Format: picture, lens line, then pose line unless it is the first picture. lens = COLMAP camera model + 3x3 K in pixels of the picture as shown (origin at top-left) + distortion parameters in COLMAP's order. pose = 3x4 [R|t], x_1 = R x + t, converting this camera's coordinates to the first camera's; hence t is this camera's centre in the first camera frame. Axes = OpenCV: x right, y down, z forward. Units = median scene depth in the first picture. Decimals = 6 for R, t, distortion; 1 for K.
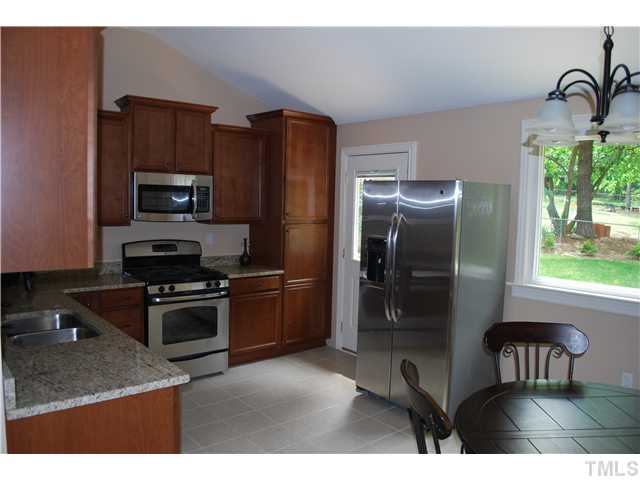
lens RADIAL K [[503.8, 0, 320.6], [0, 503.8, 238.0], [0, 0, 1]] dist [-0.074706, 0.008700]
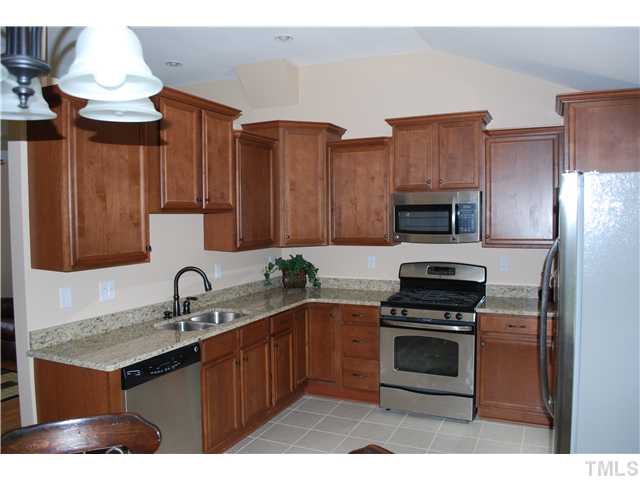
lens RADIAL K [[503.8, 0, 319.2], [0, 503.8, 241.7], [0, 0, 1]] dist [-0.074706, 0.008700]
pose [[0.456729, 0.020530, -0.889369, 0.437756], [-0.051986, 0.998641, -0.003645, -0.020413], [0.888086, 0.047900, 0.457175, 0.381513]]
